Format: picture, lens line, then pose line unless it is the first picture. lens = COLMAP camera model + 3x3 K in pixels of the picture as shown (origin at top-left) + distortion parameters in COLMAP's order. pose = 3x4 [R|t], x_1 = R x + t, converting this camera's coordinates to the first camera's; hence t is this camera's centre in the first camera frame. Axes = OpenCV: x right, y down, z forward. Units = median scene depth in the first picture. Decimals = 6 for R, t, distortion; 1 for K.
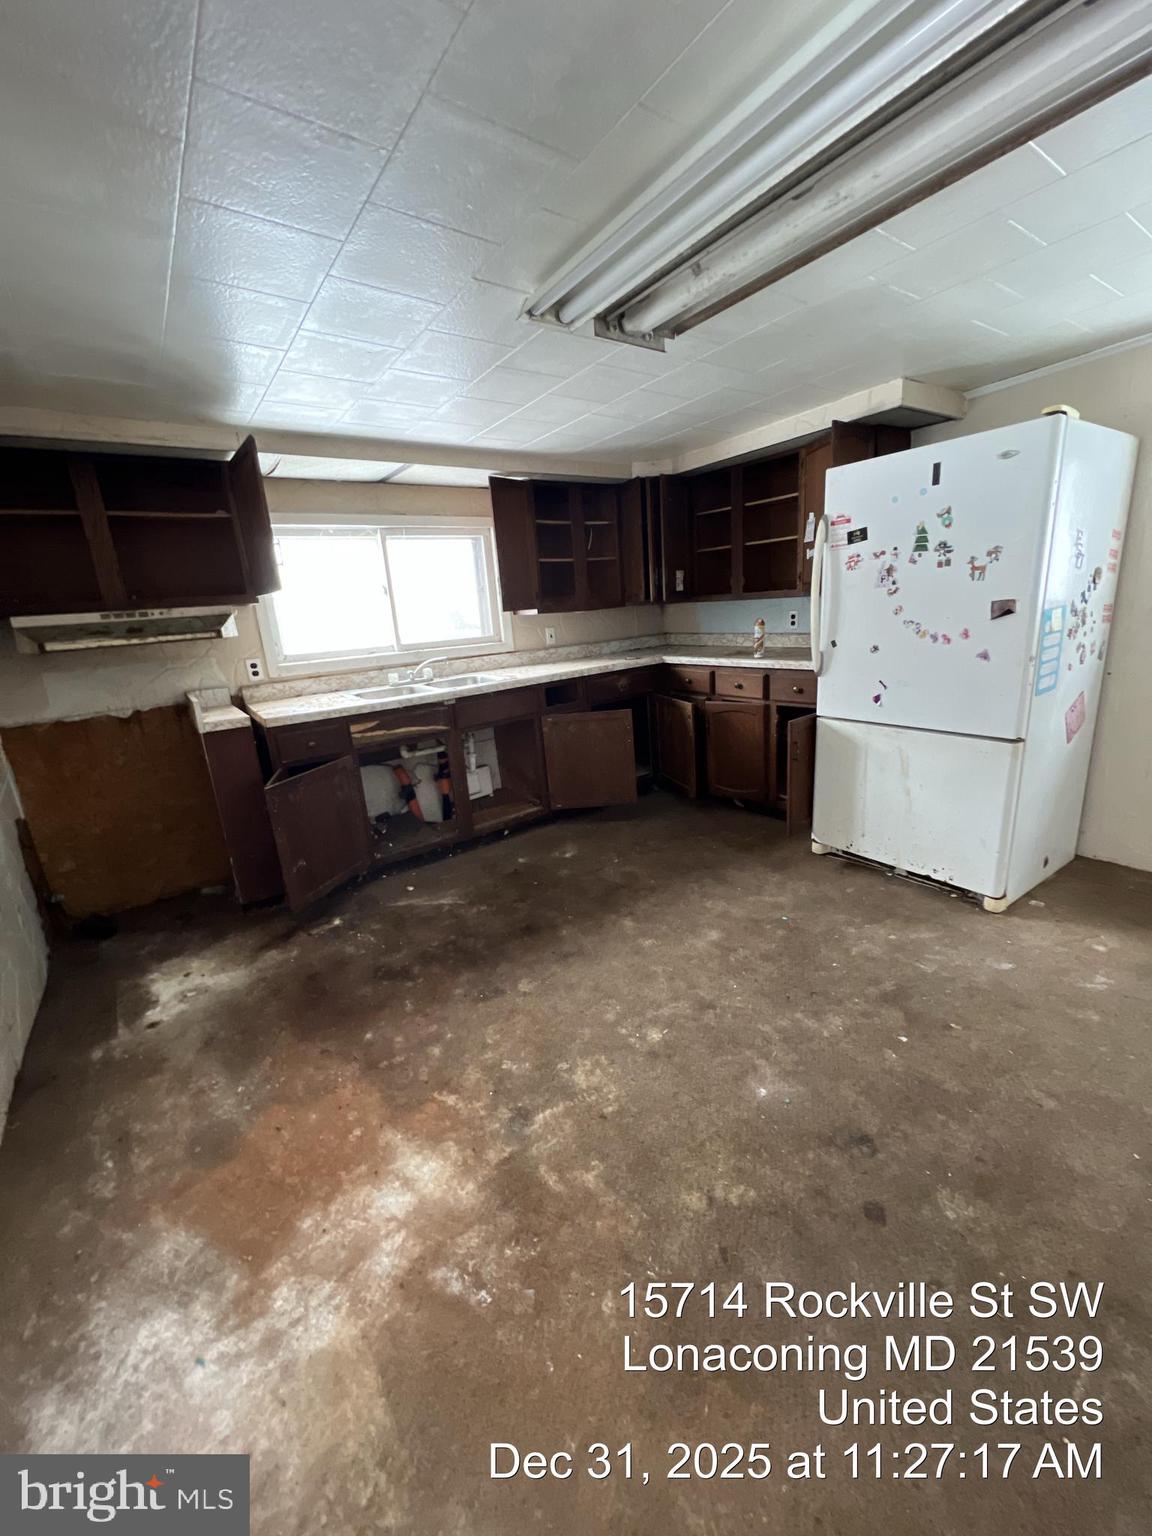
lens RADIAL K [[609.5, 0, 578.4], [0, 609.5, 766.5], [0, 0, 1]] dist [-0.000677, -0.000085]
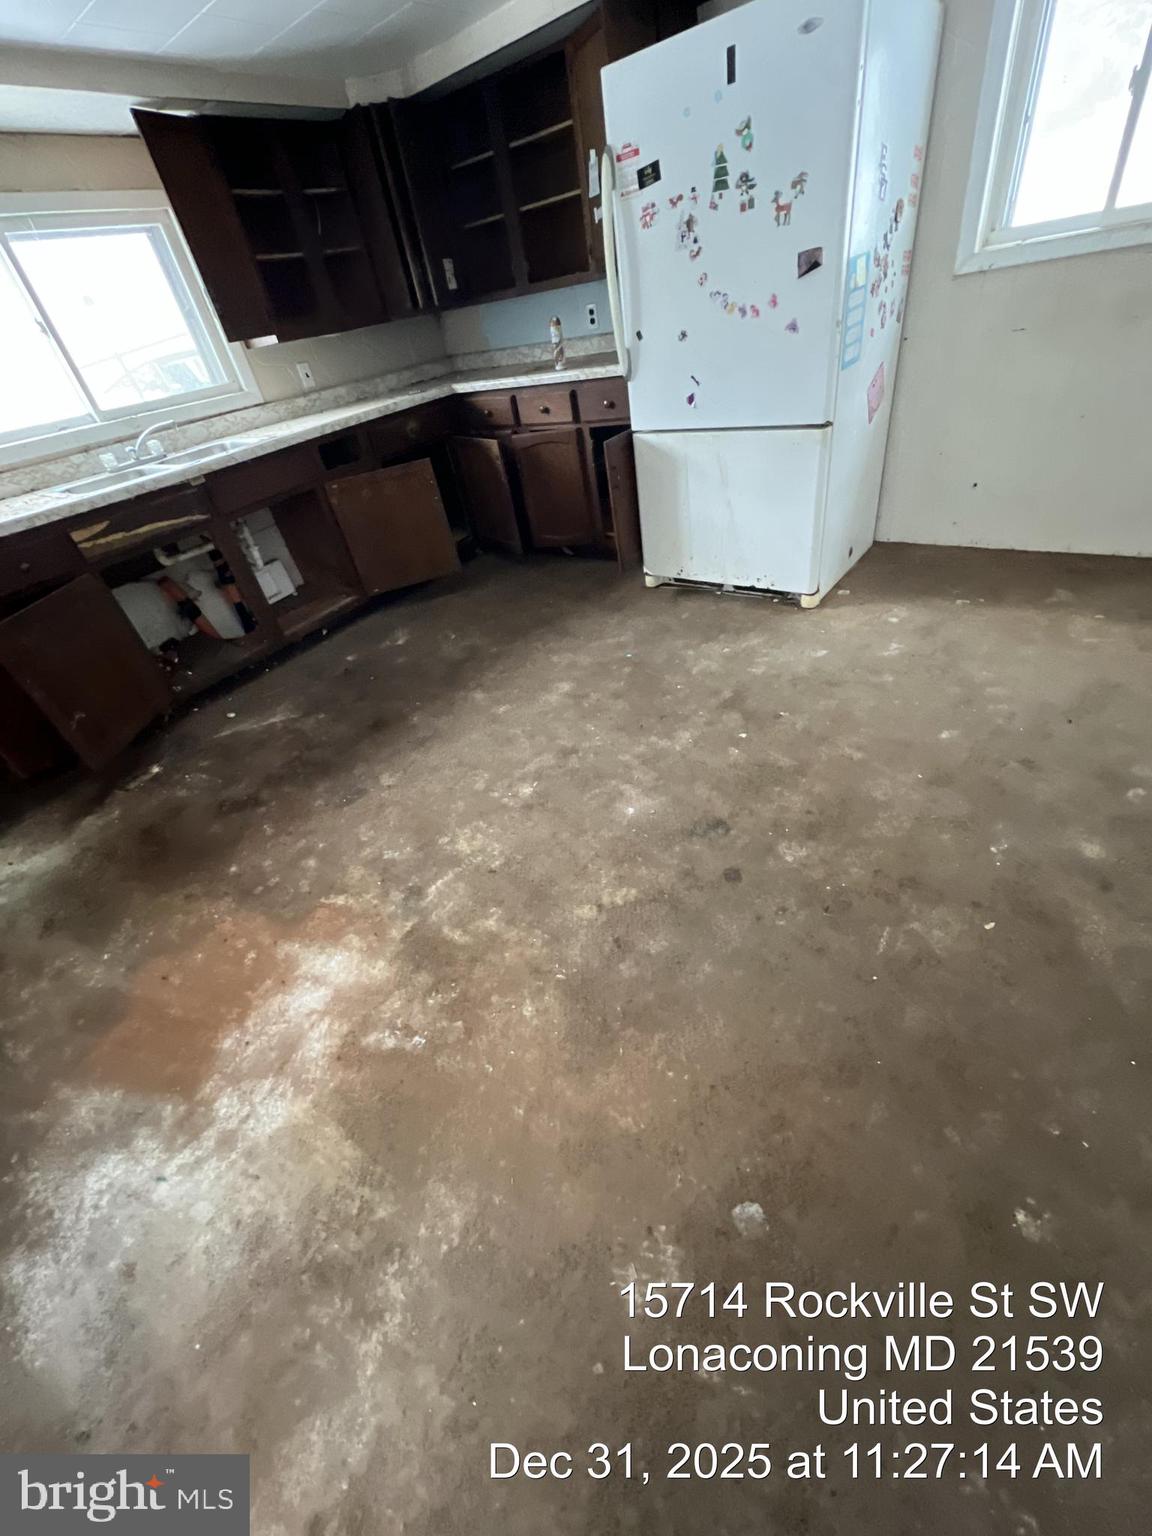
lens RADIAL K [[613.1, 0, 576.2], [0, 613.1, 765.9], [0, 0, 1]] dist [-0.002813, -0.000060]
pose [[0.949141, -0.248954, 0.192754, 0.012448], [0.165932, 0.915801, 0.365753, 0.028897], [-0.267580, -0.315167, 0.910533, 0.035455]]
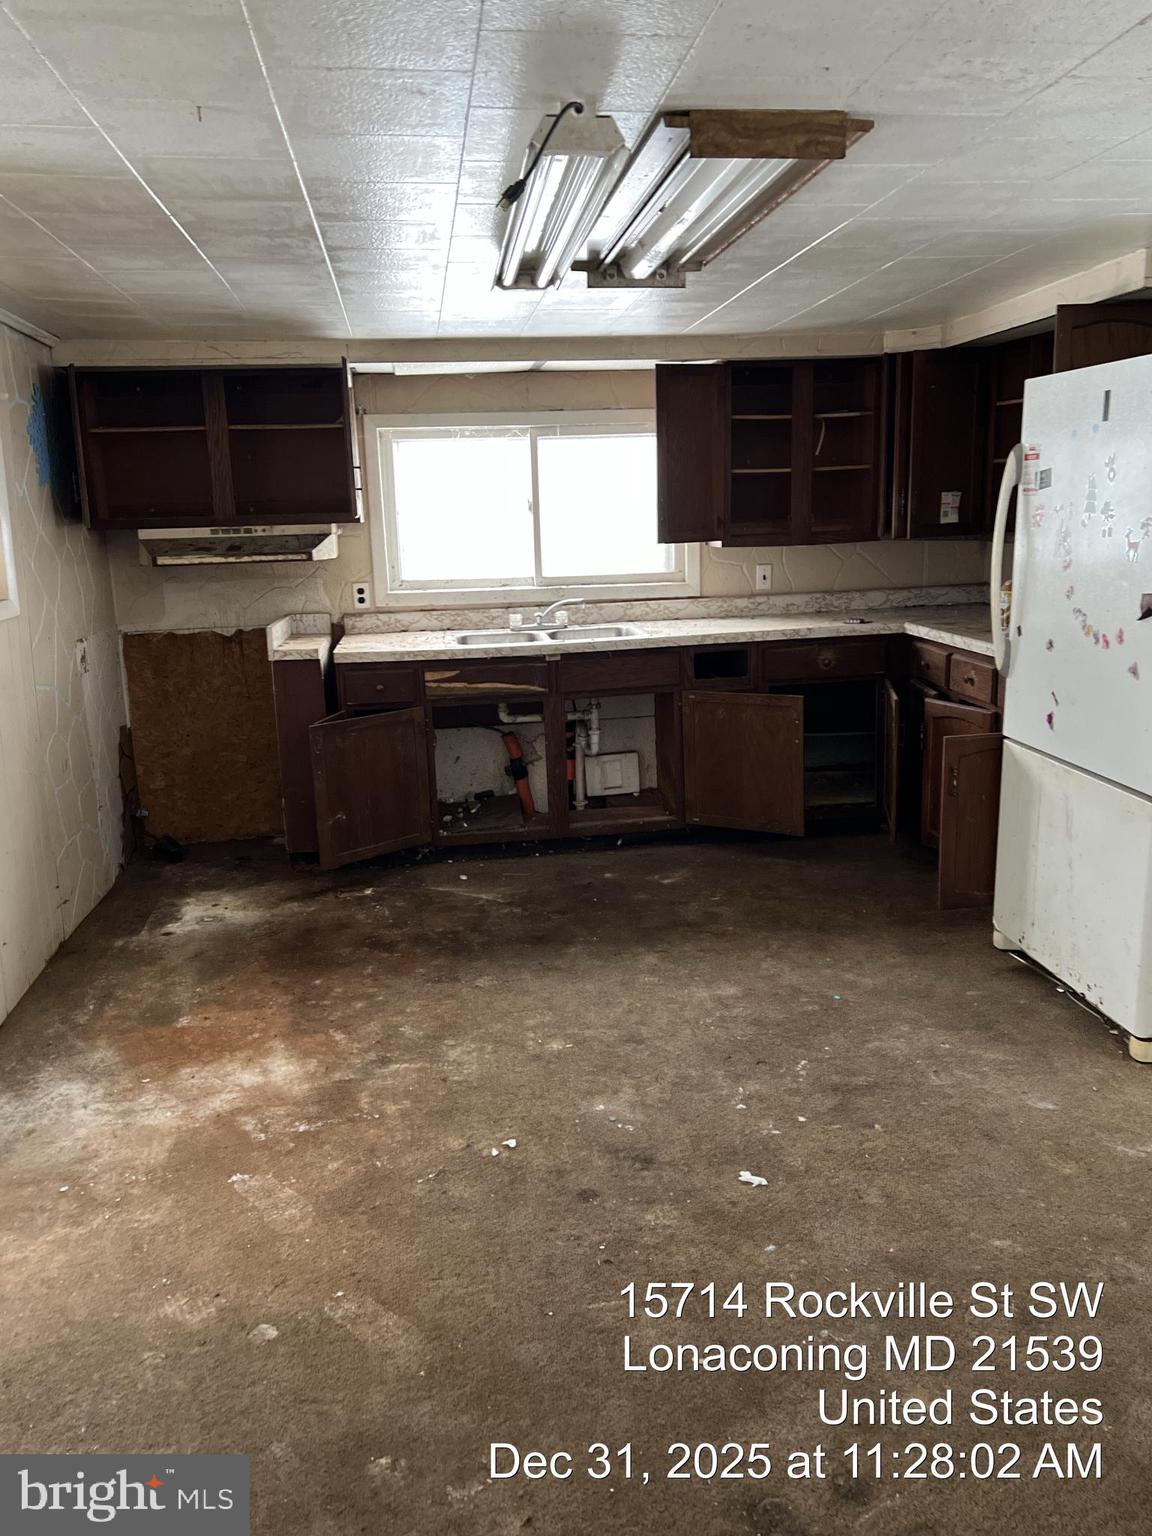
lens RADIAL K [[1203.3, 0, 576.0], [0, 1203.3, 768.0], [0, 0, 1]] dist [0.123564, -0.280997]
pose [[0.876032, 0.148490, -0.458824, 0.675763], [-0.155230, 0.987605, 0.023240, -0.007901], [0.456588, 0.050864, 0.888223, -0.442139]]
